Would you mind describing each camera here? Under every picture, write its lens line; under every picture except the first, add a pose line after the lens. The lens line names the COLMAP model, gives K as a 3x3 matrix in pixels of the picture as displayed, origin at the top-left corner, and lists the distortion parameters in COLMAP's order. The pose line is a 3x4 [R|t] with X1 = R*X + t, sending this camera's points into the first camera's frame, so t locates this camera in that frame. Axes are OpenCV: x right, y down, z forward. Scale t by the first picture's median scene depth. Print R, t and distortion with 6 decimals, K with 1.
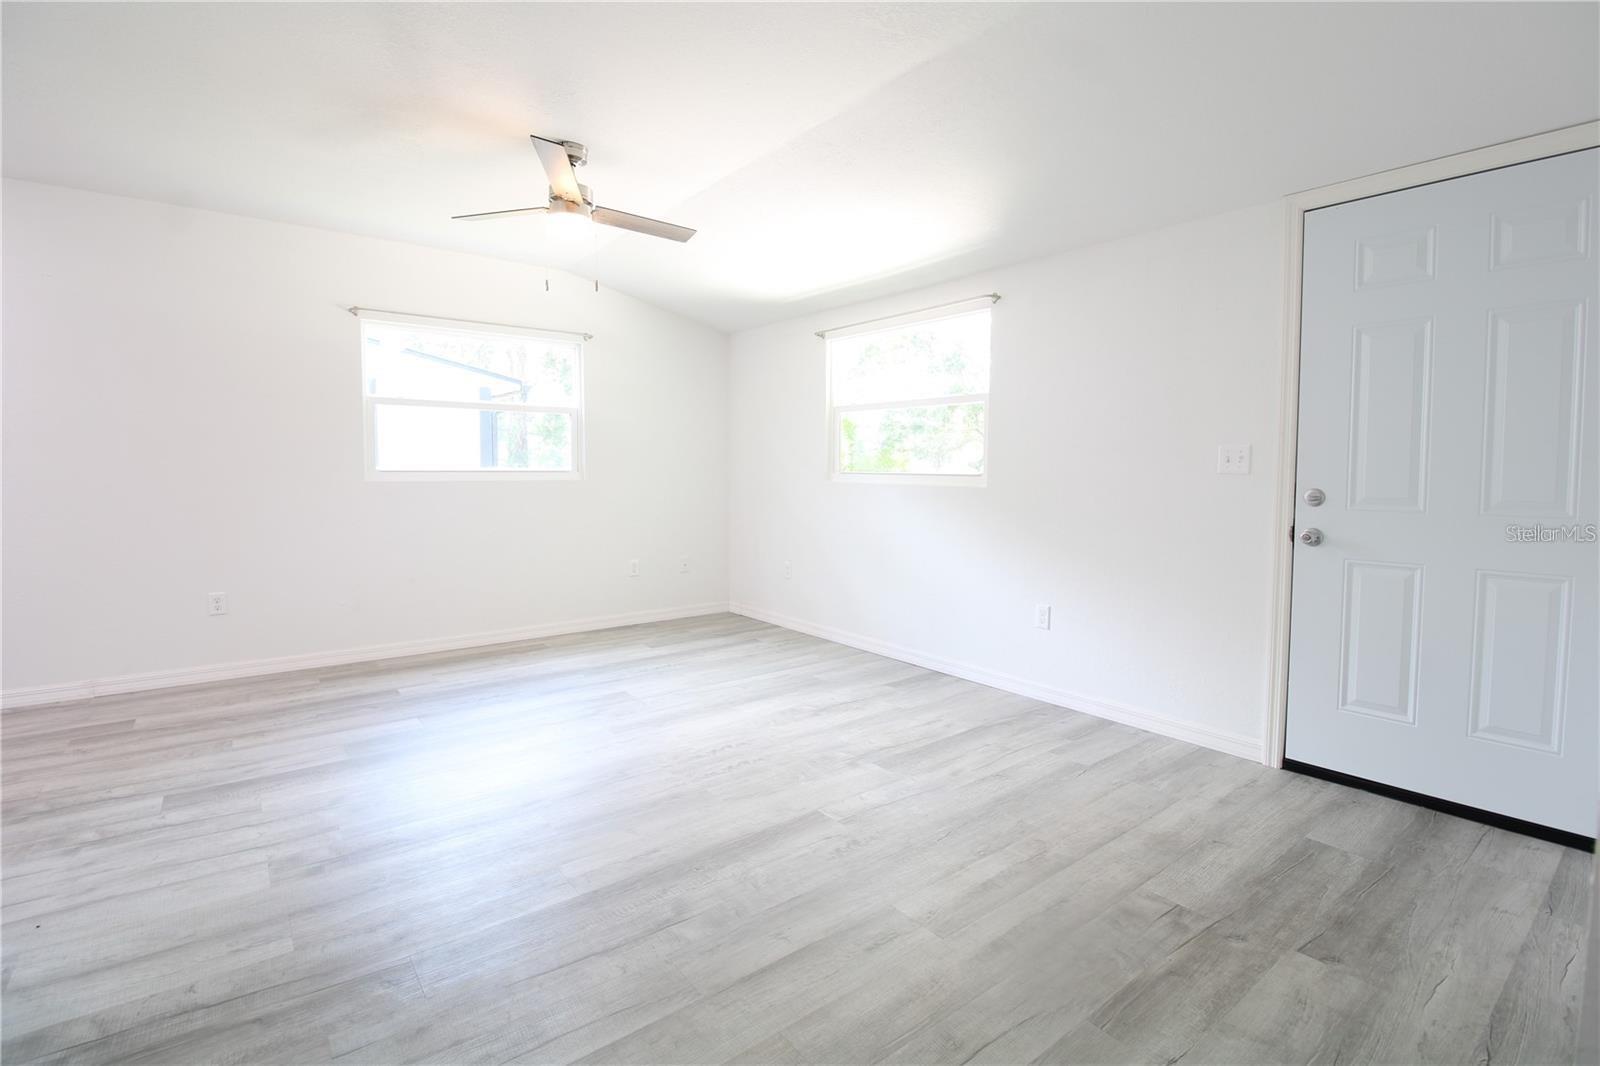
lens RADIAL K [[737.7, 0, 806.9], [0, 737.7, 507.7], [0, 0, 1]] dist [-0.002850, -0.011177]
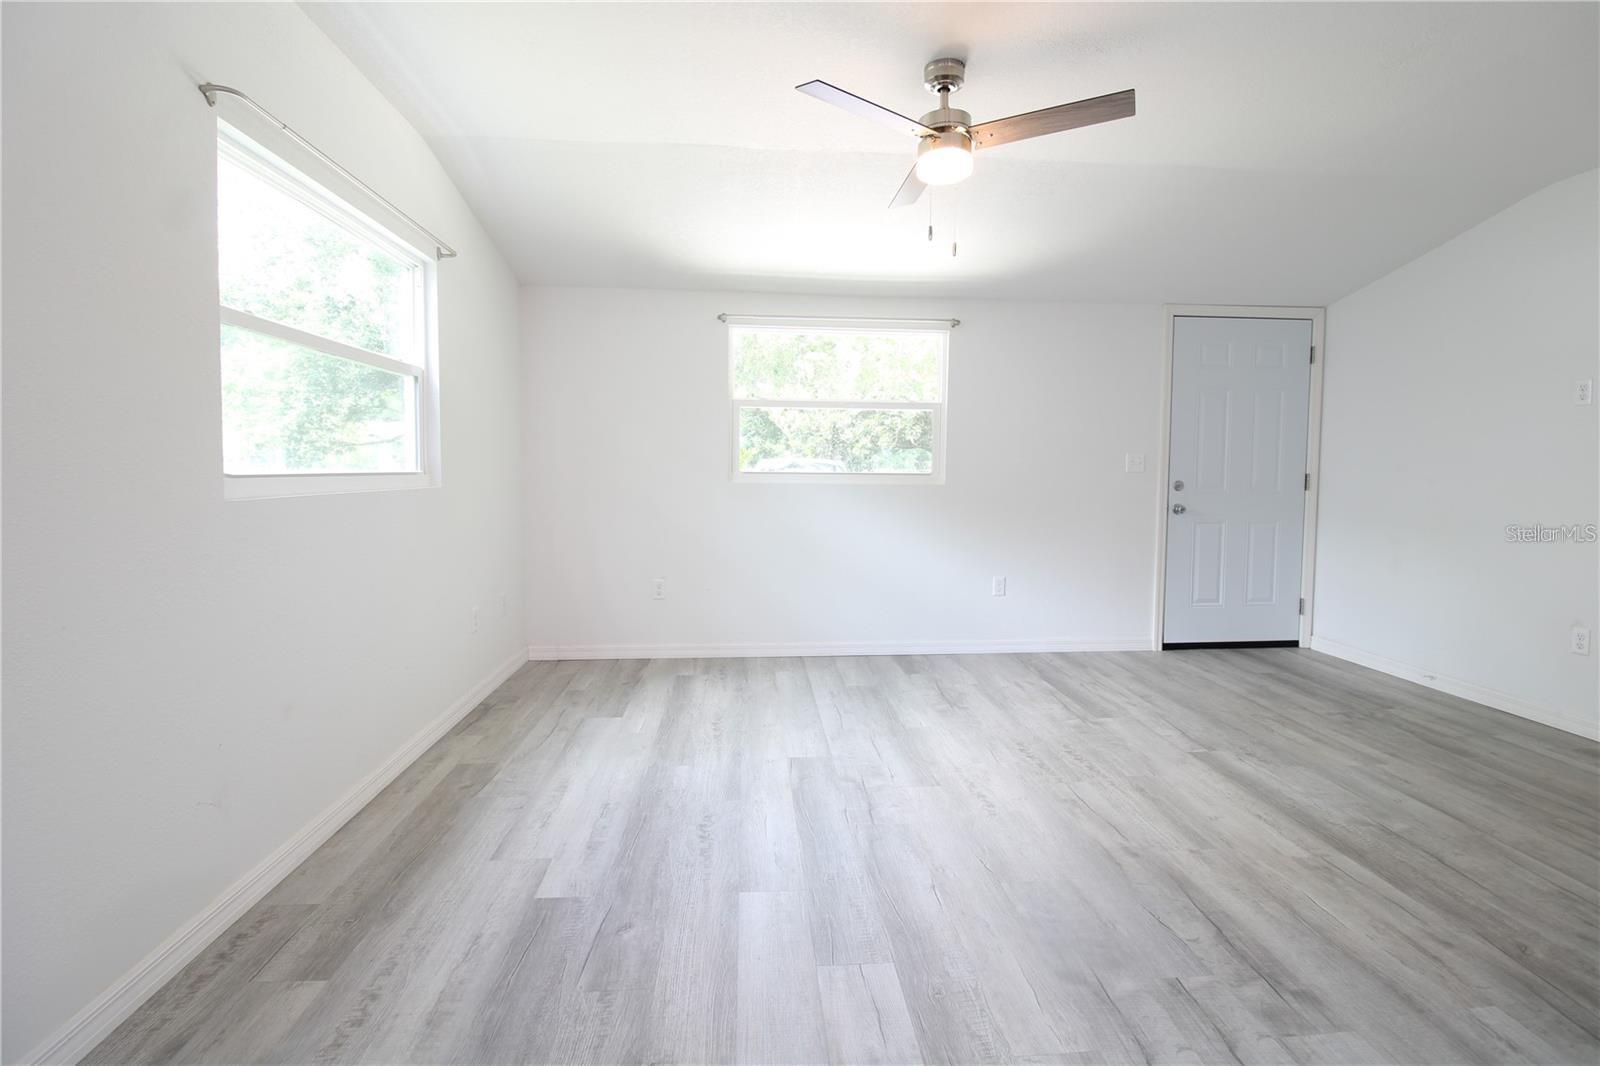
lens RADIAL K [[737.7, 0, 806.9], [0, 737.7, 507.7], [0, 0, 1]] dist [-0.002850, -0.011177]
pose [[0.556165, -0.047488, 0.829714, -1.139269], [0.041815, 0.998701, 0.029131, -0.045919], [-0.830019, 0.018493, 0.557428, 0.721349]]
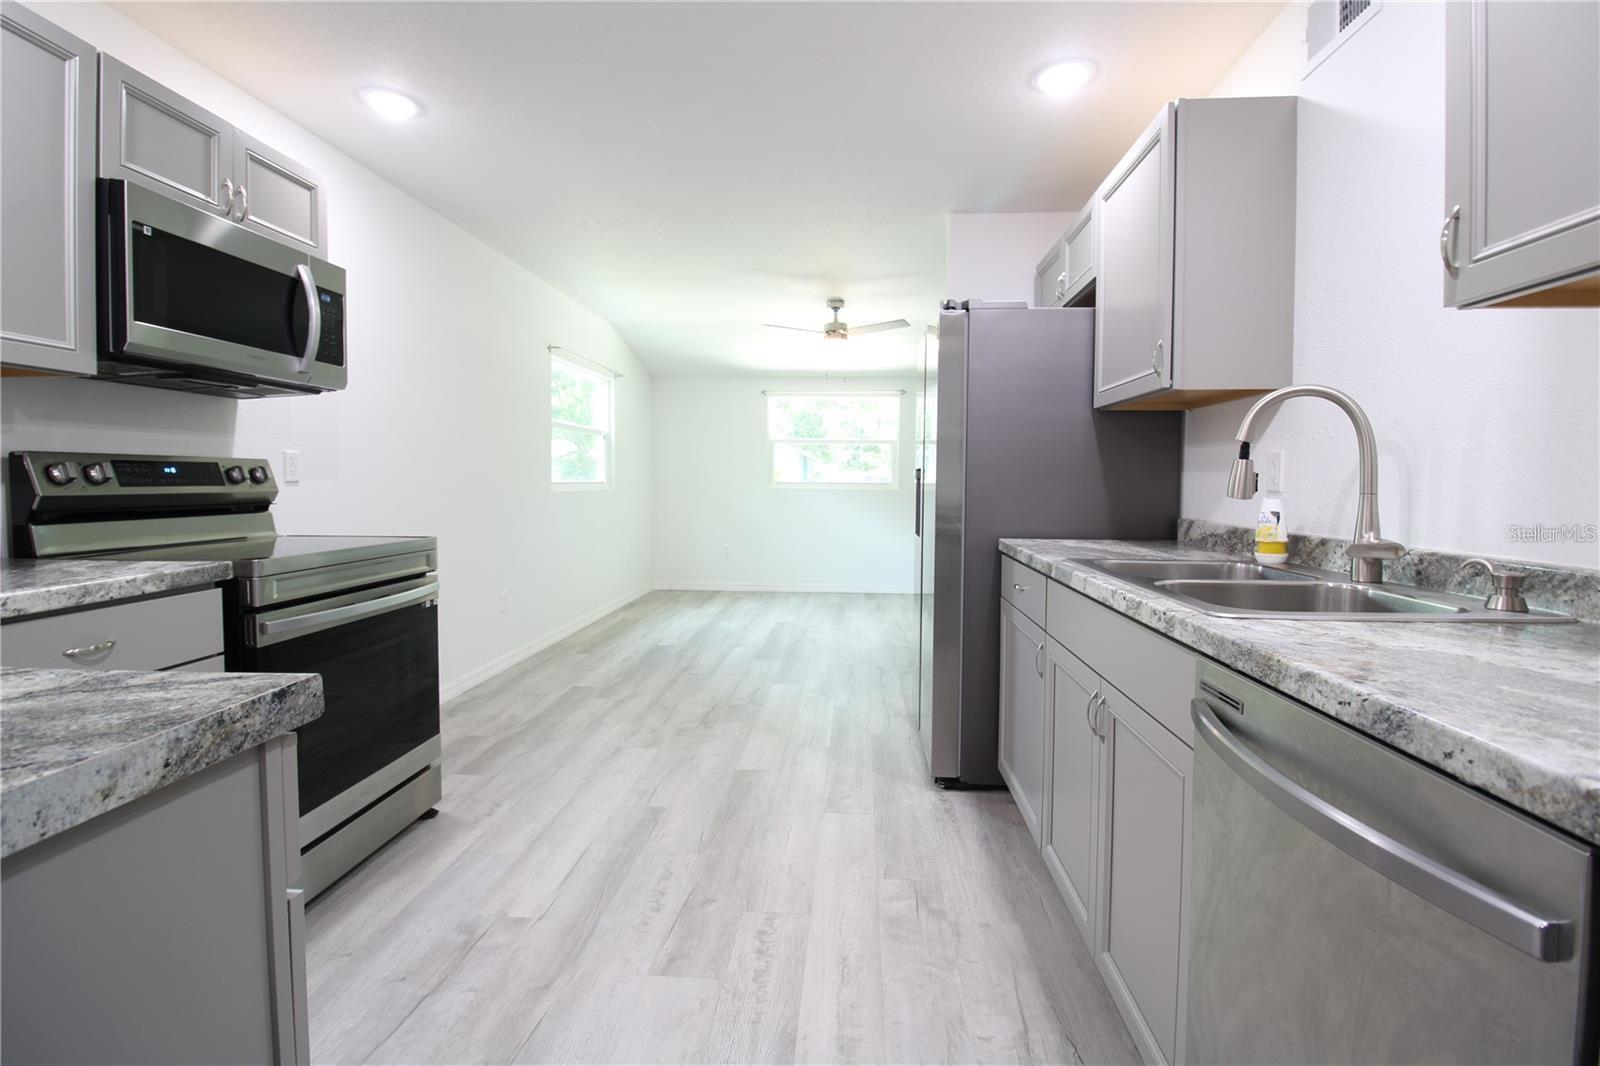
lens RADIAL K [[737.7, 0, 806.9], [0, 737.7, 507.7], [0, 0, 1]] dist [-0.002850, -0.011177]
pose [[0.677142, -0.031847, 0.735163, -1.785801], [0.037600, 0.999255, 0.008655, -0.008951], [-0.734891, 0.021781, 0.677835, -0.164003]]
